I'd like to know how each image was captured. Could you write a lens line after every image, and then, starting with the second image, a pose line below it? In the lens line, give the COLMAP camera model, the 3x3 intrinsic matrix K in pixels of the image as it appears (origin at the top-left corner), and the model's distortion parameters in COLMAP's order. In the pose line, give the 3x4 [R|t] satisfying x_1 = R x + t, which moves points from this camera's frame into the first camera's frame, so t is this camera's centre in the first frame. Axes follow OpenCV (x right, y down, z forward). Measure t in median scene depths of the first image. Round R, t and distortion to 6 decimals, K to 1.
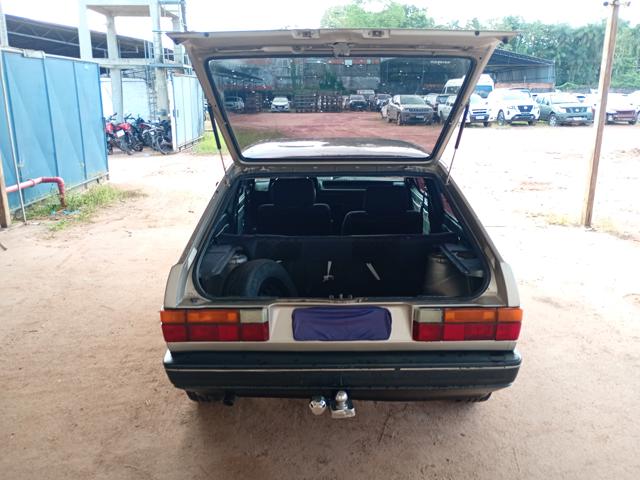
lens RADIAL K [[533.8, 0, 316.7], [0, 533.8, 230.1], [0, 0, 1]] dist [0.055920, -0.063462]
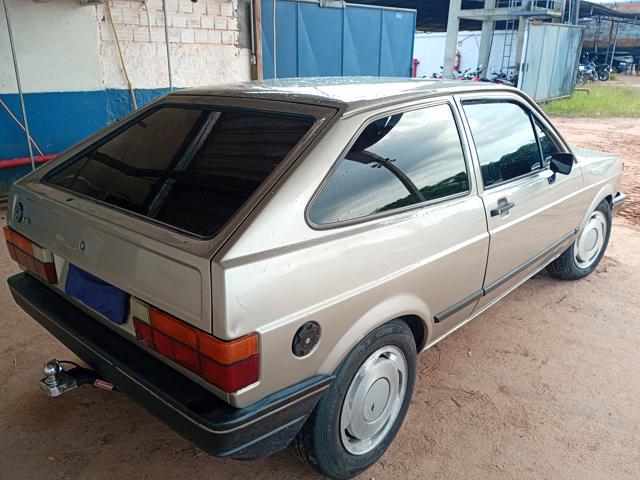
lens RADIAL K [[533.8, 0, 316.7], [0, 533.8, 230.1], [0, 0, 1]] dist [0.055920, -0.063462]
pose [[0.733891, 0.213685, -0.644781, 0.247204], [-0.168230, 0.976836, 0.132251, -0.023292], [0.658106, 0.011414, 0.752839, 0.185061]]
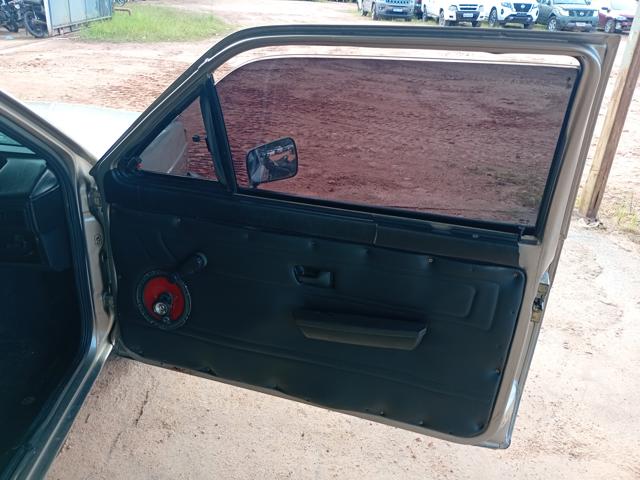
lens RADIAL K [[530.2, 0, 320.6], [0, 530.2, 229.3], [0, 0, 1]] dist [0.058414, -0.085601]
pose [[0.998163, 0.045397, 0.040129, 0.189013], [-0.051959, 0.982024, 0.181464, -0.071357], [-0.031170, -0.183216, 0.982579, 0.427300]]
